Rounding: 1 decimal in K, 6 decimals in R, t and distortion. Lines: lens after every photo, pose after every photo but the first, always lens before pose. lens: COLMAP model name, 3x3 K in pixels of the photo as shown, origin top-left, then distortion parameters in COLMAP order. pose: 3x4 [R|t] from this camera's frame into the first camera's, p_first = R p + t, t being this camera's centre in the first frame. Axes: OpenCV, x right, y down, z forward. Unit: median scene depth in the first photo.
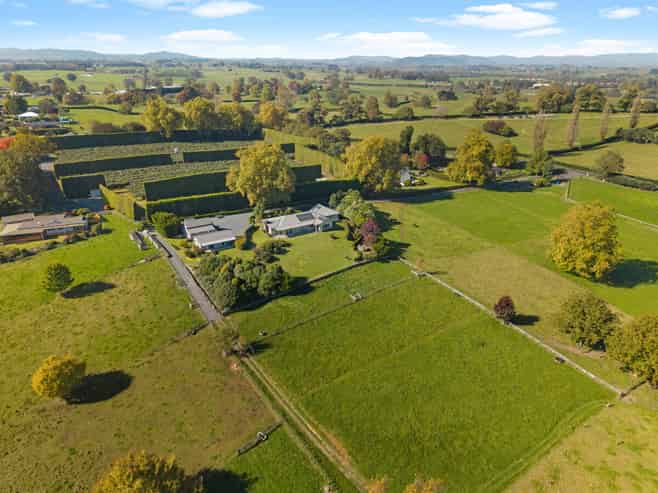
lens RADIAL K [[456.2, 0, 329.0], [0, 456.2, 246.5], [0, 0, 1]] dist [0.000352, -0.001191]
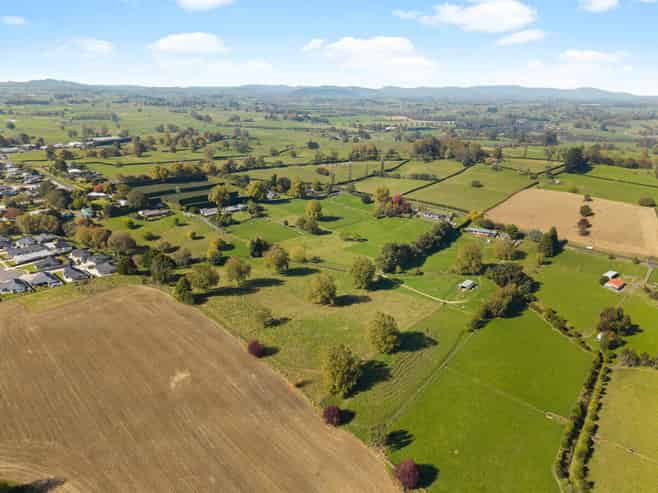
lens RADIAL K [[456.2, 0, 329.0], [0, 456.2, 246.5], [0, 0, 1]] dist [0.000352, -0.001191]
pose [[0.978671, -0.056166, 0.197609, -0.040926], [0.066817, 0.996627, -0.047646, 0.290430], [-0.194266, 0.059833, 0.979122, -1.620390]]
